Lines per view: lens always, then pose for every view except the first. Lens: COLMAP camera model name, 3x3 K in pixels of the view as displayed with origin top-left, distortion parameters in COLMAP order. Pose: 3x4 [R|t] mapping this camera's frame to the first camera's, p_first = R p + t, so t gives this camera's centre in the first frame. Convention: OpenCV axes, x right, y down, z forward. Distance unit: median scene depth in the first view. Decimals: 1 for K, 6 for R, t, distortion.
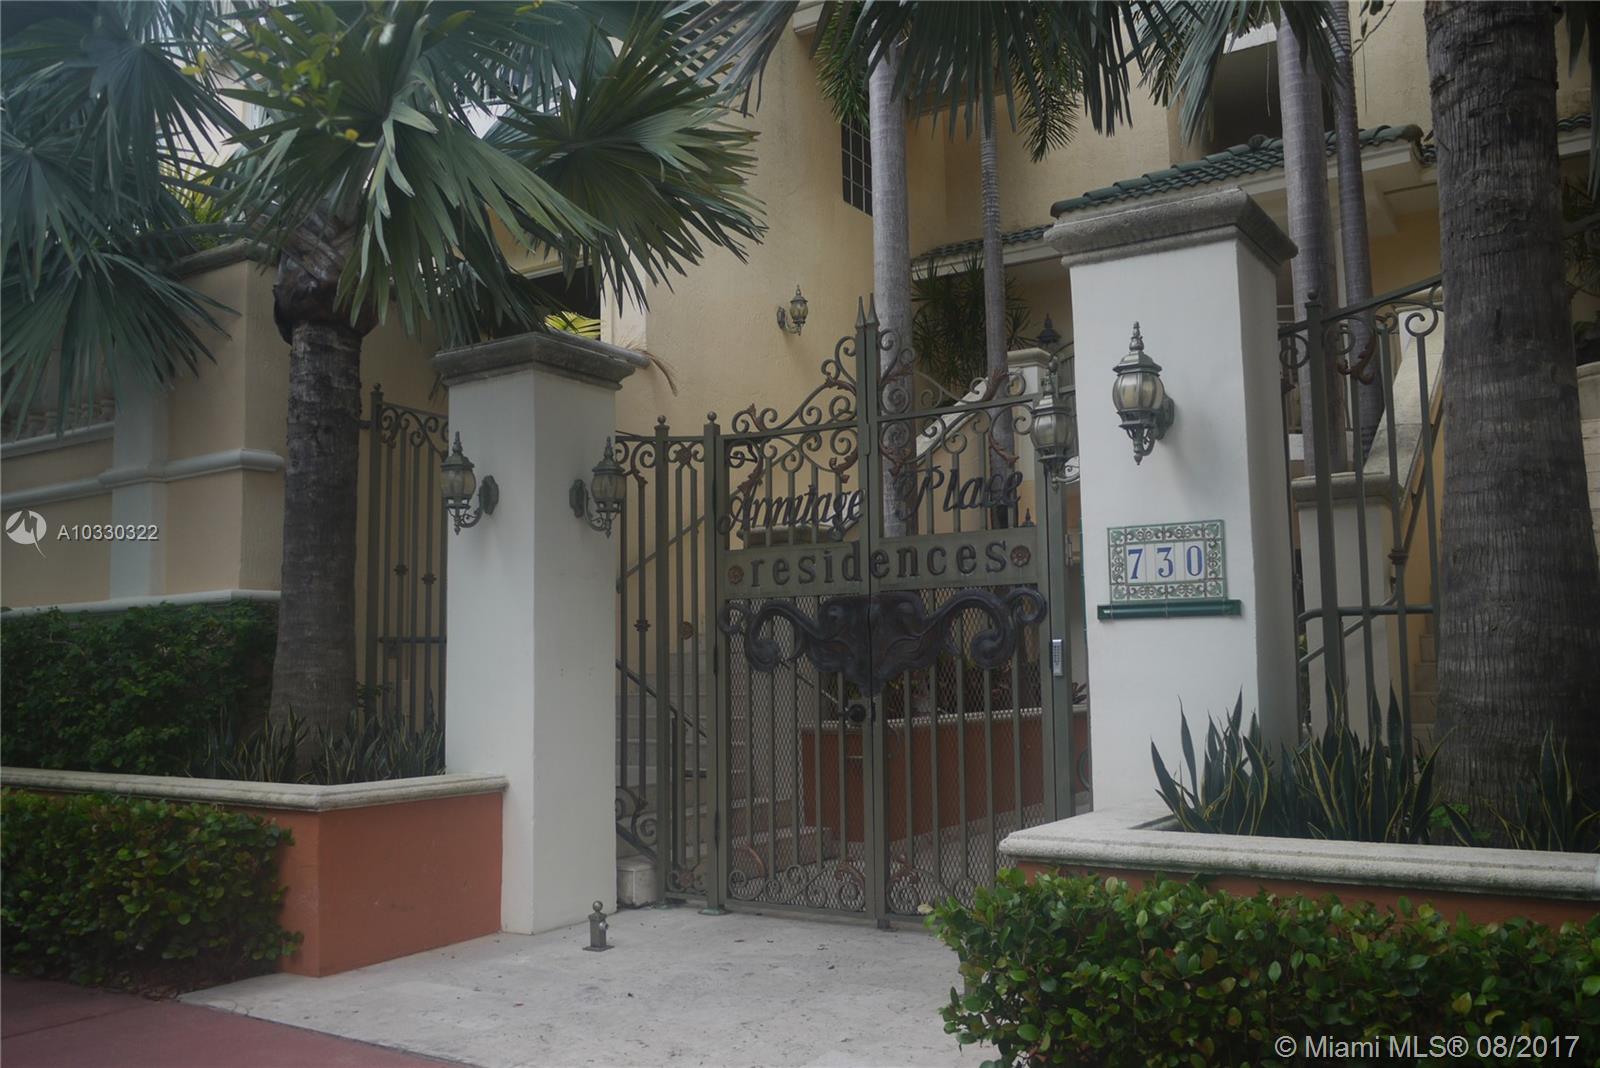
lens RADIAL K [[1298.9, 0, 796.5], [0, 1298.9, 538.5], [0, 0, 1]] dist [-0.038610, 0.003841]
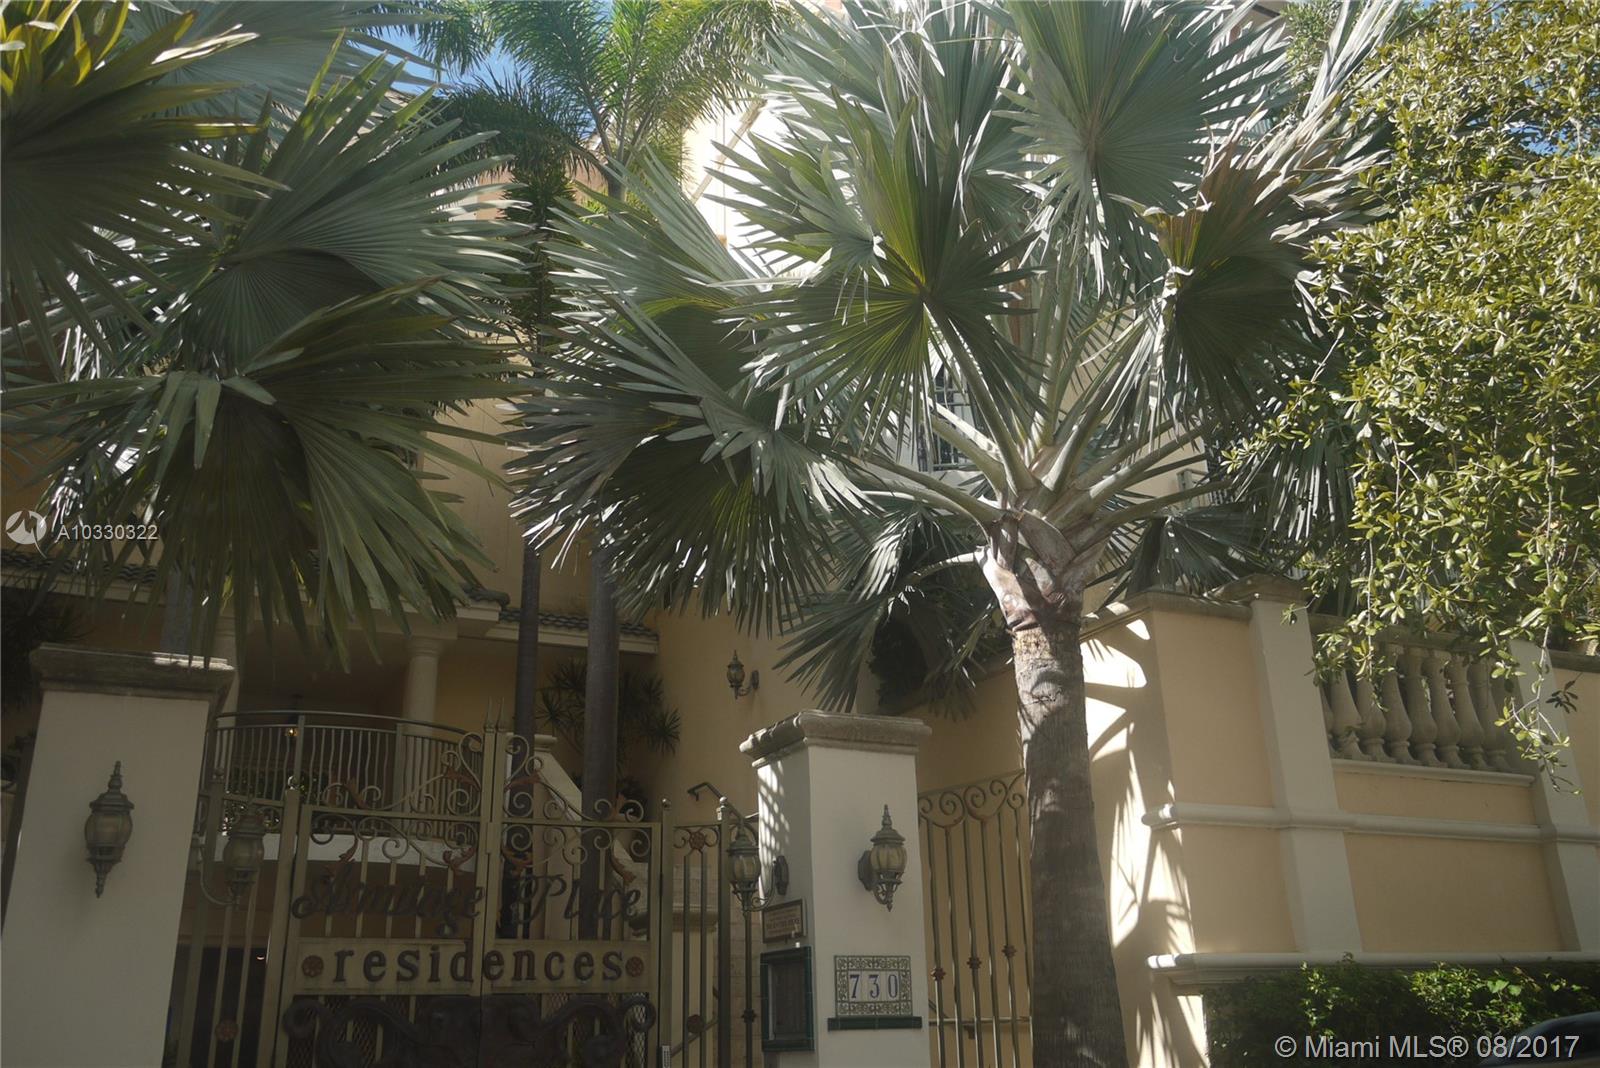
lens RADIAL K [[1298.9, 0, 796.5], [0, 1298.9, 538.5], [0, 0, 1]] dist [-0.038610, 0.003841]
pose [[0.523805, 0.307178, 0.794525, -0.737292], [-0.069850, 0.945066, -0.319330, 0.010403], [-0.848970, 0.111769, 0.516486, 0.248576]]
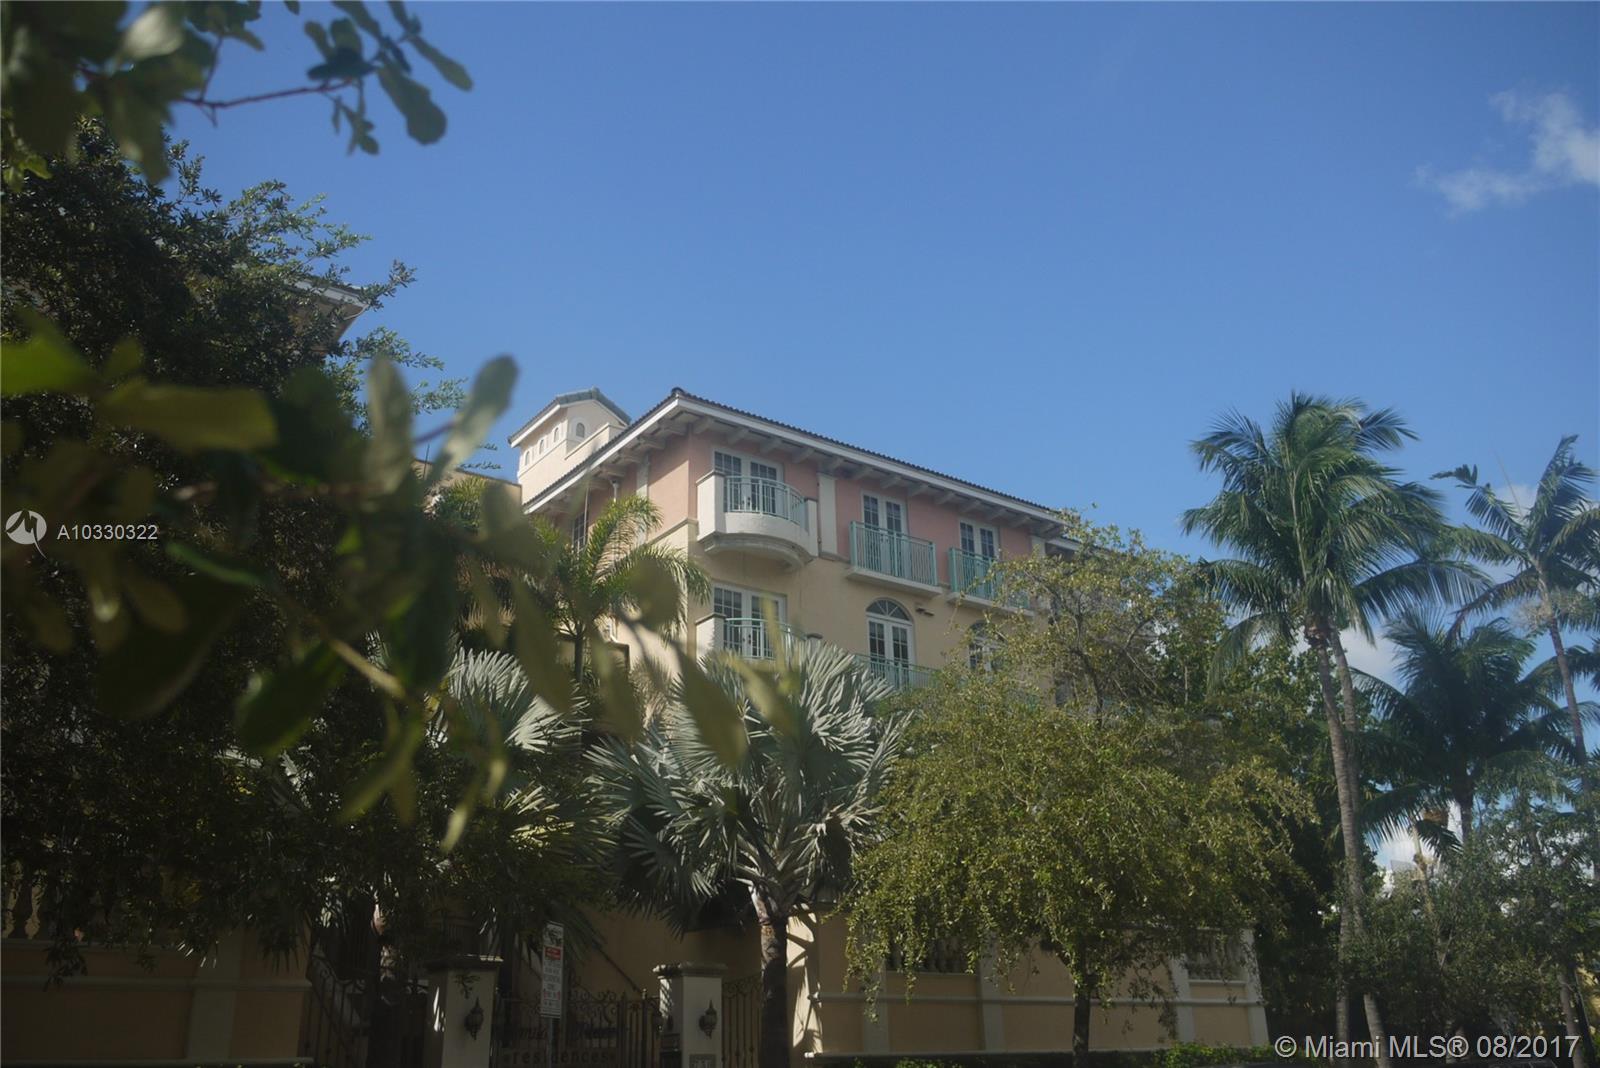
lens RADIAL K [[1298.9, 0, 796.5], [0, 1298.9, 538.5], [0, 0, 1]] dist [-0.038610, 0.003841]
pose [[0.357573, 0.361658, 0.861014, -2.610641], [-0.078101, 0.930321, -0.358335, -0.064138], [-0.930614, 0.060885, 0.360903, -0.539139]]
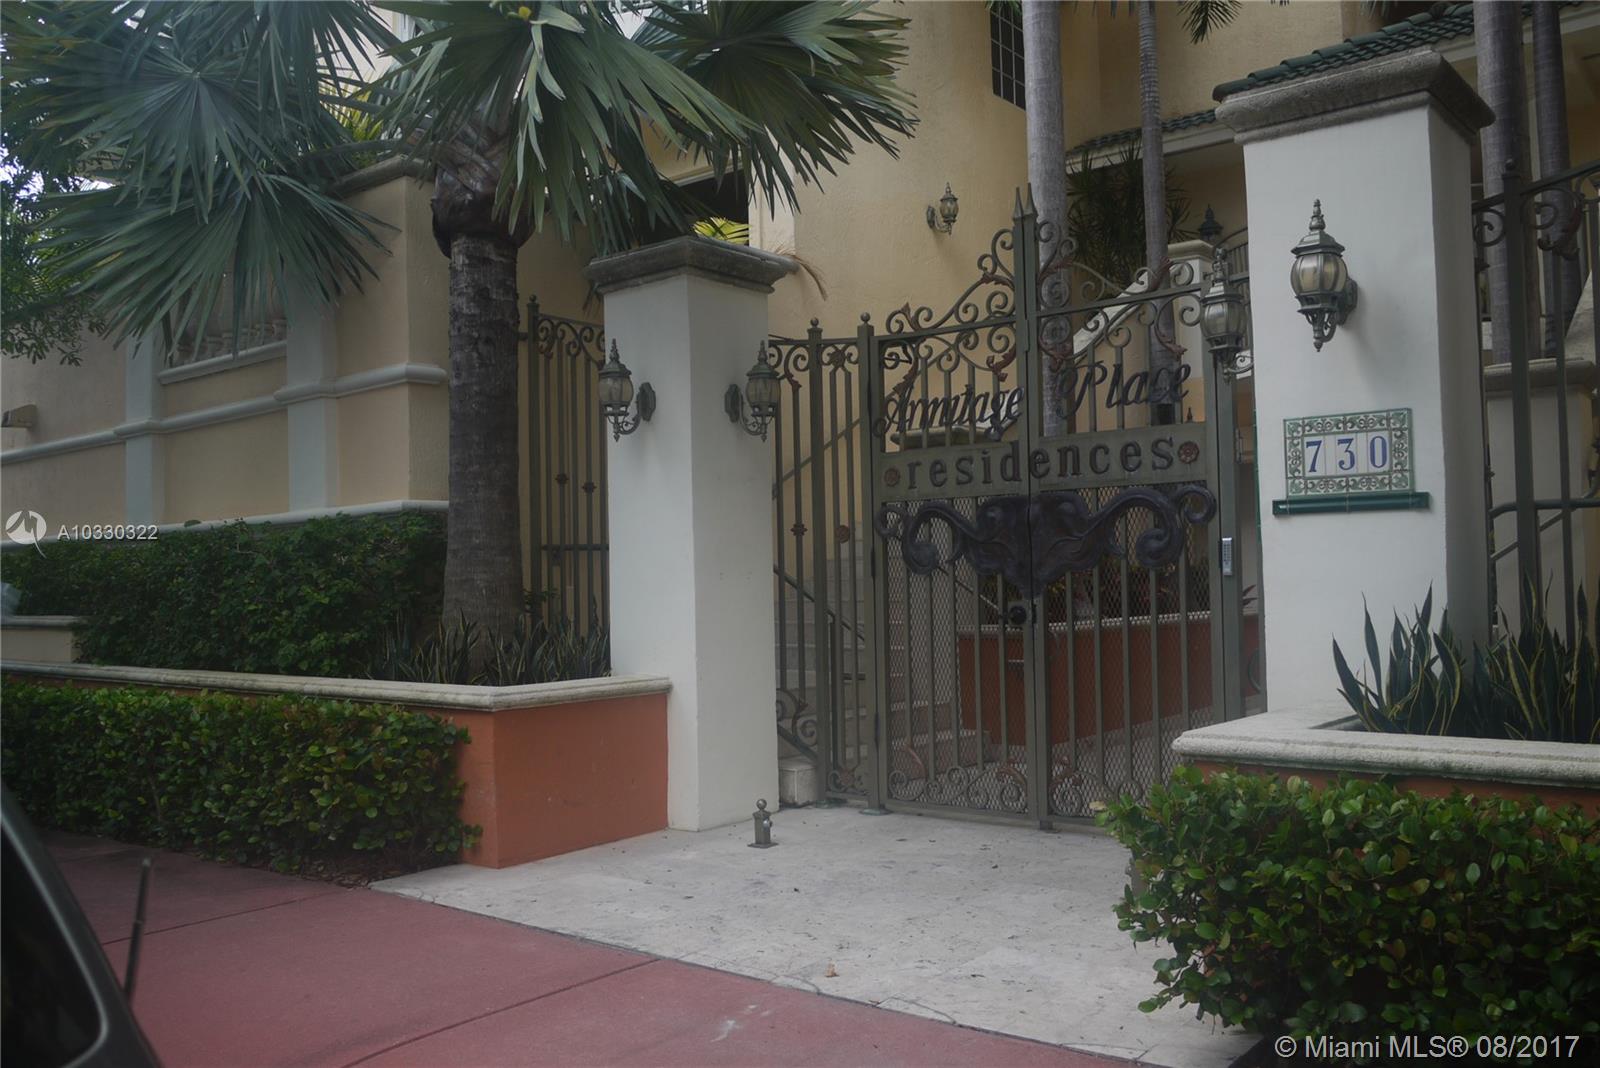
lens RADIAL K [[1298.9, 0, 796.5], [0, 1298.9, 538.5], [0, 0, 1]] dist [-0.038610, 0.003841]
pose [[0.993407, -0.010332, -0.114178, -0.007397], [0.018215, 0.997504, 0.068215, 0.006216], [0.113188, -0.069845, 0.991116, 0.006769]]
